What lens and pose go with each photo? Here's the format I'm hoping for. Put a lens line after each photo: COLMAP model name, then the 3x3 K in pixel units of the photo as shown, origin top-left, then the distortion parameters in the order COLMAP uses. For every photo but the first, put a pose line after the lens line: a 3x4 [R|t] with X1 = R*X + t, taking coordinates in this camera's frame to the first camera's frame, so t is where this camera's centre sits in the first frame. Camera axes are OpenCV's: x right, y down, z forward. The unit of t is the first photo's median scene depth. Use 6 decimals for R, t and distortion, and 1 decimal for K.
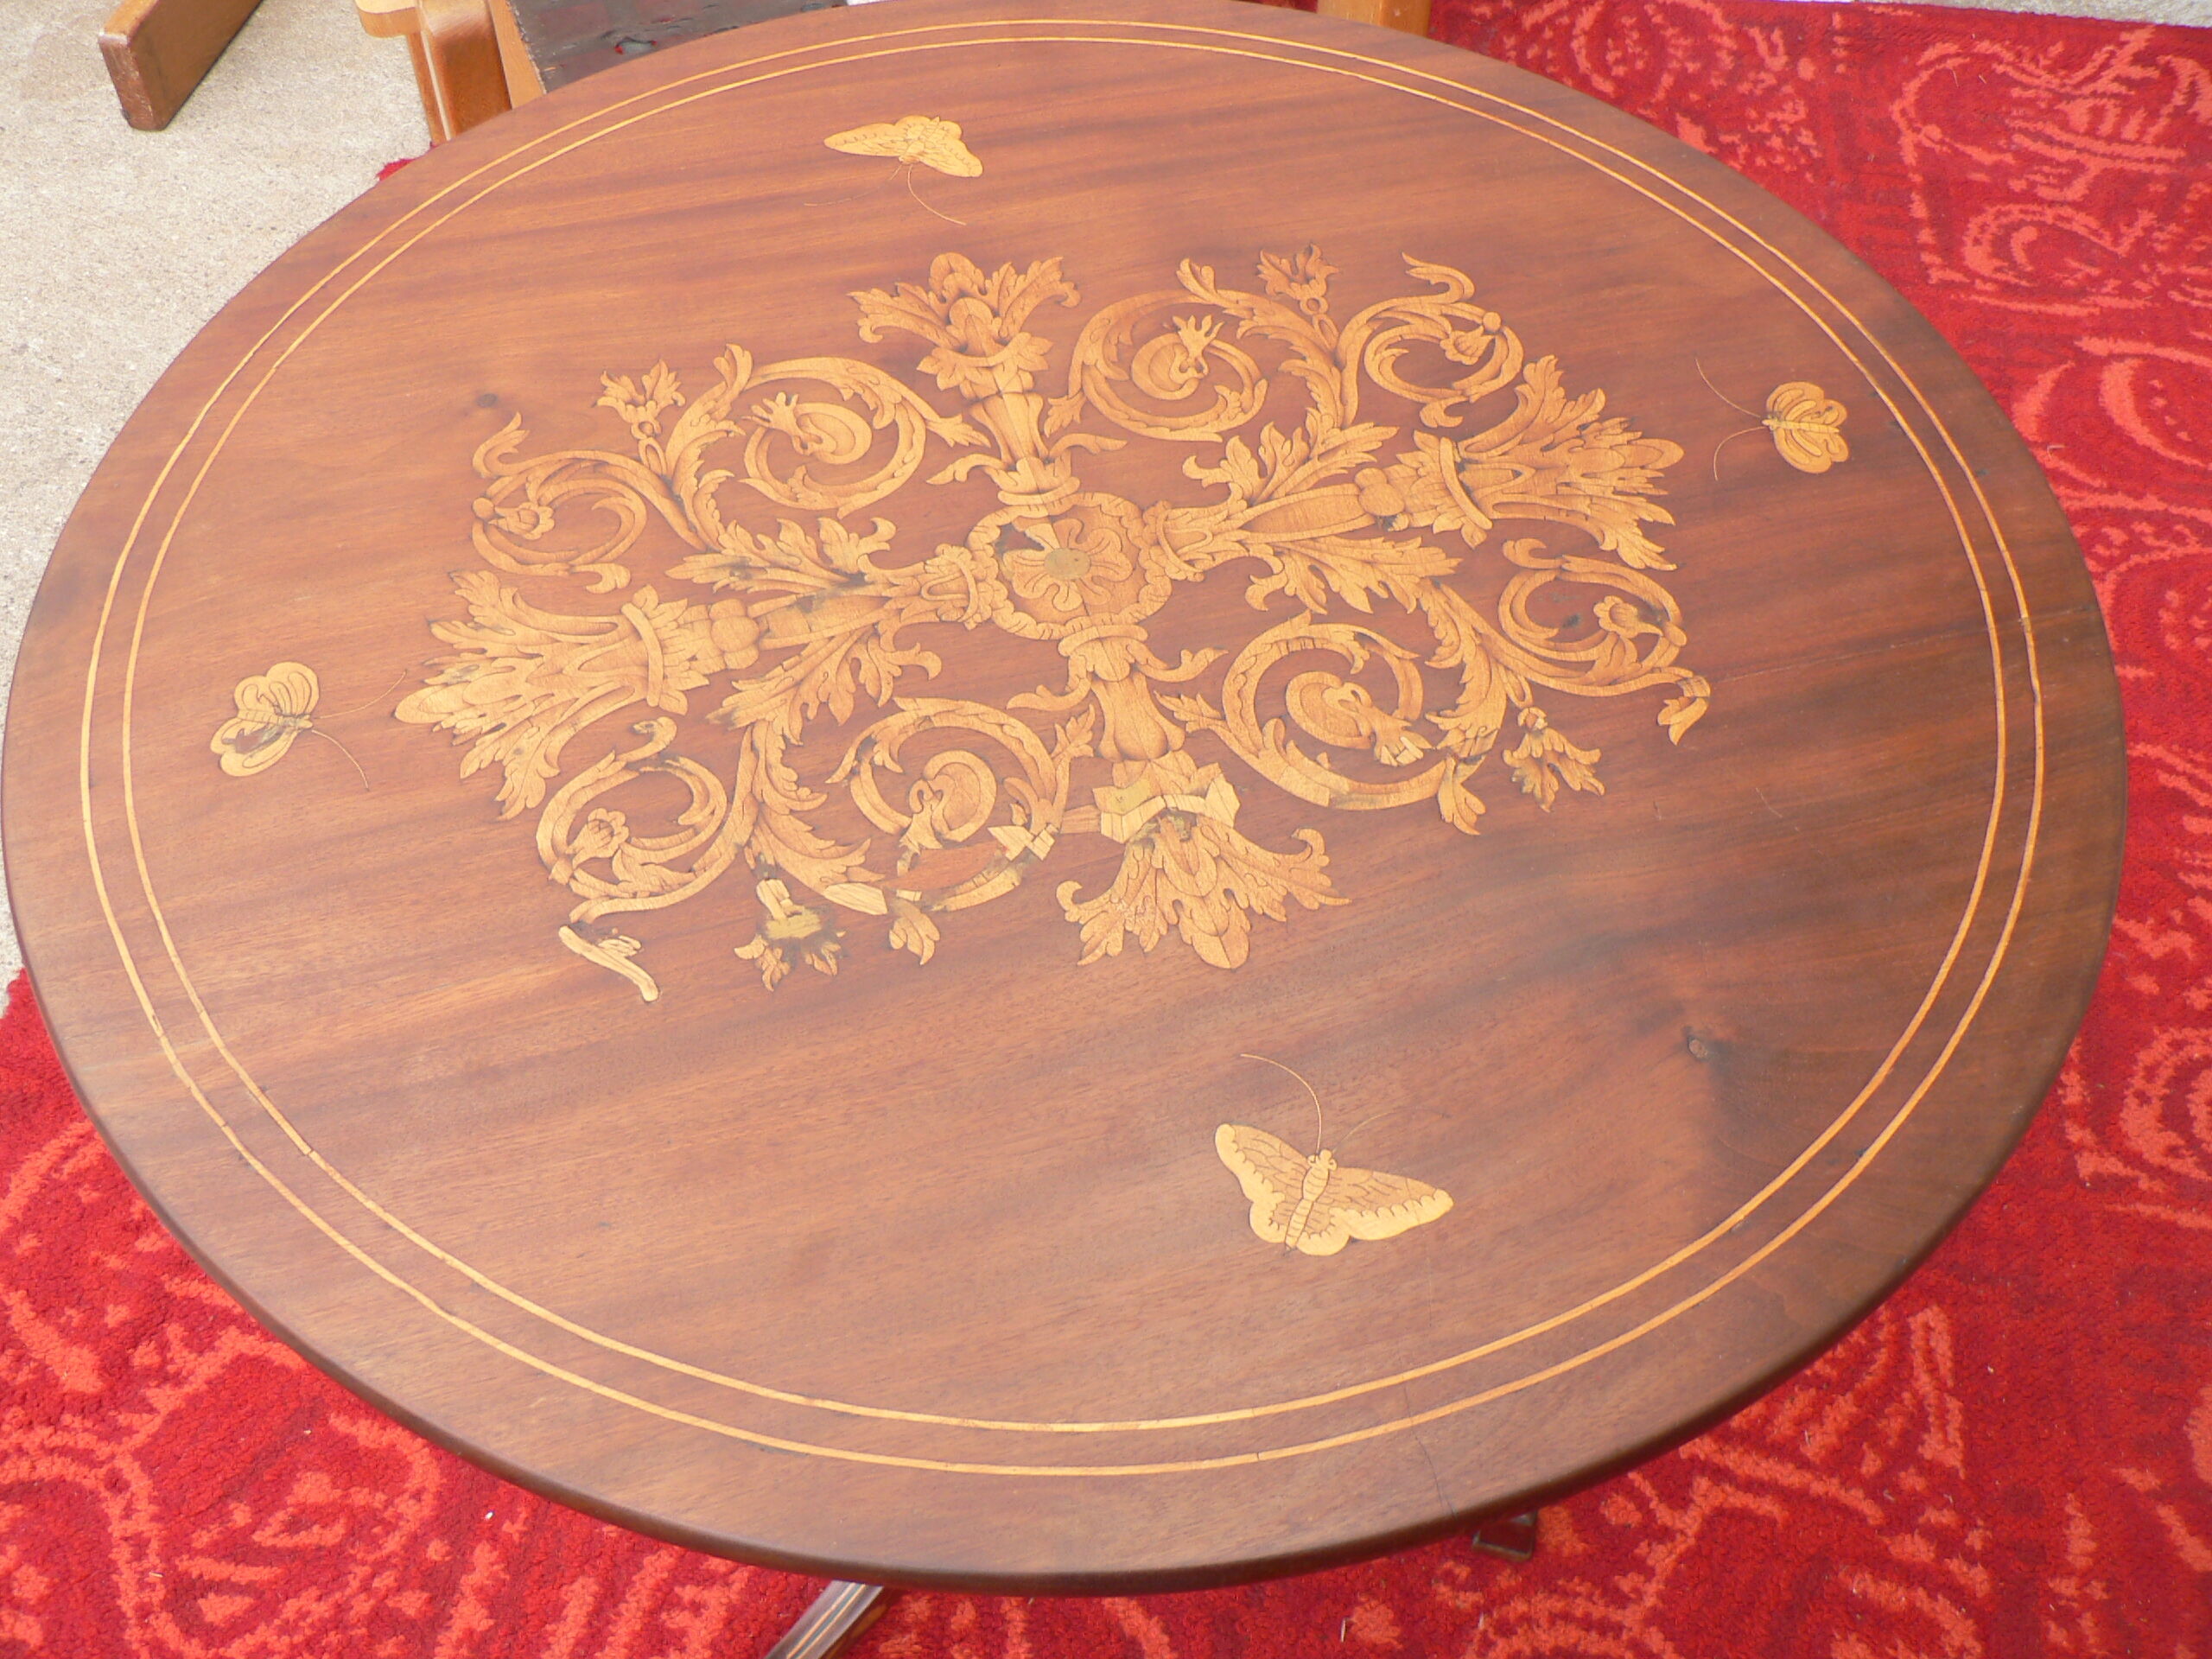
lens RADIAL K [[2323.0, 0, 1106.0], [0, 2323.0, 832.3], [0, 0, 1]] dist [-0.135688, 0.000000]
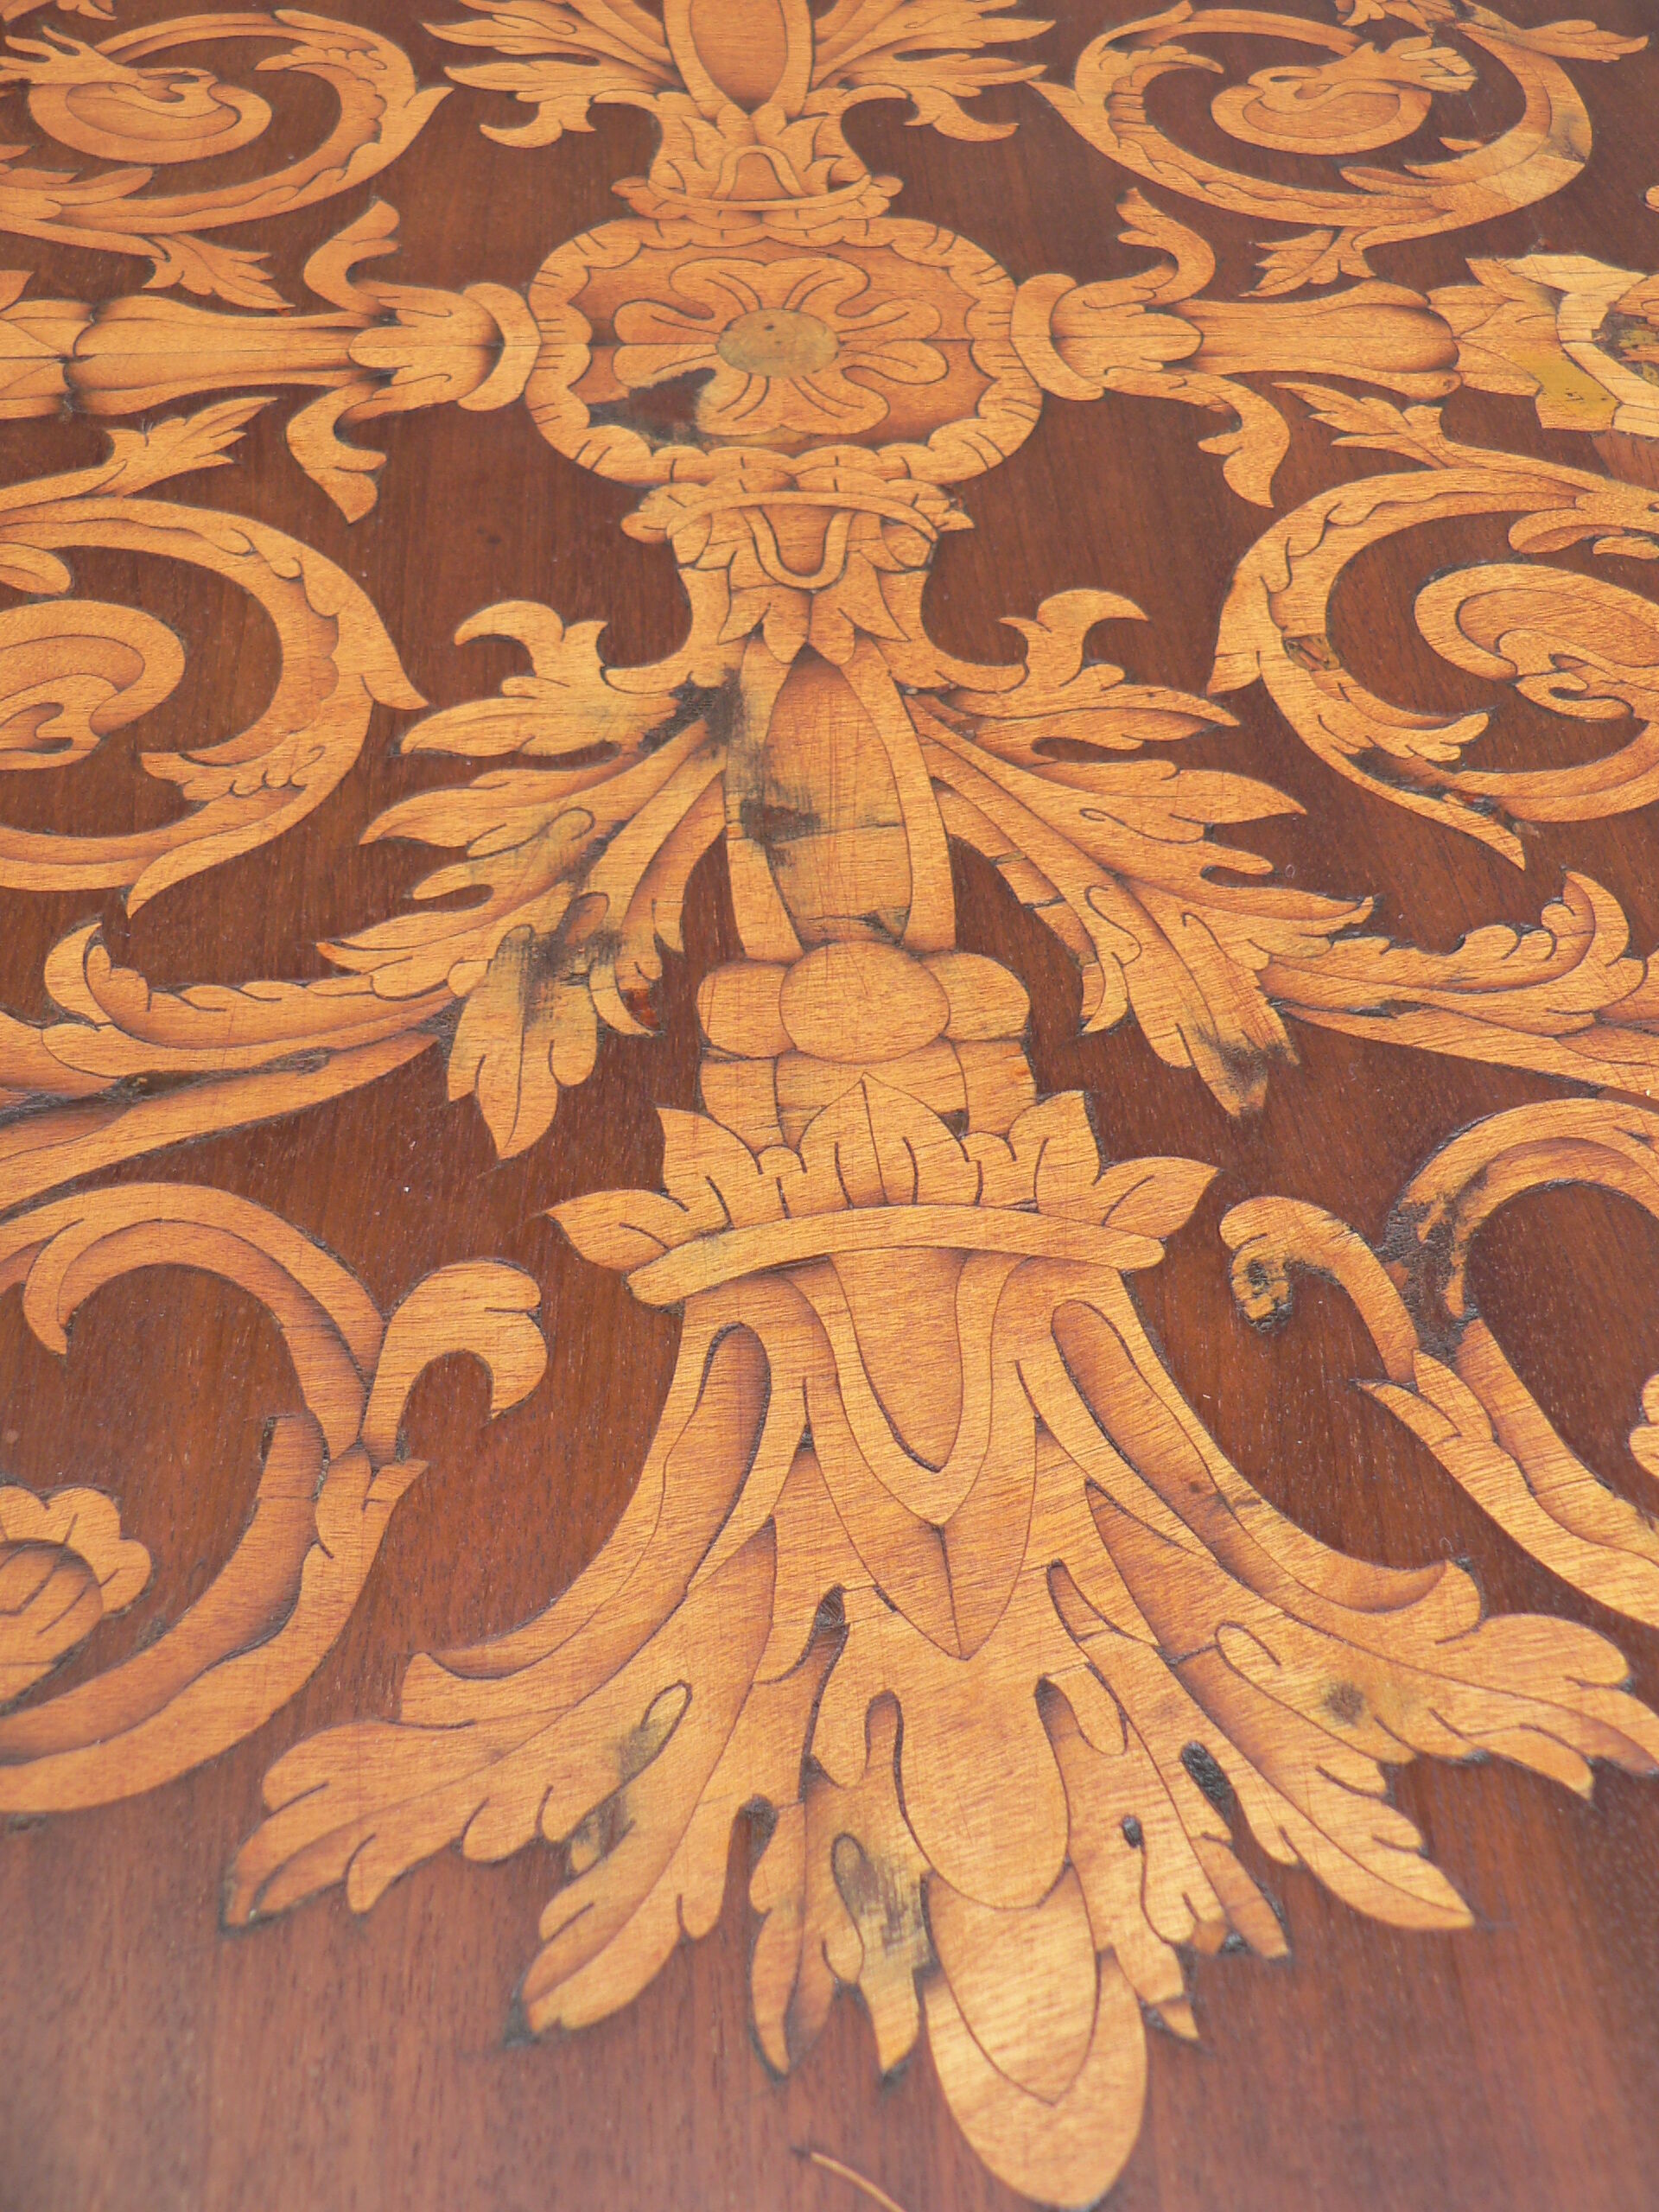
lens RADIAL K [[2323.0, 0, 829.0], [0, 2323.0, 1103.3], [0, 0, 1]] dist [-0.135688, 0.000000]
pose [[0.203074, -0.762871, 0.613831, -0.357352], [0.735418, 0.532721, 0.418769, -0.208803], [-0.646468, 0.366382, 0.669211, 0.815423]]
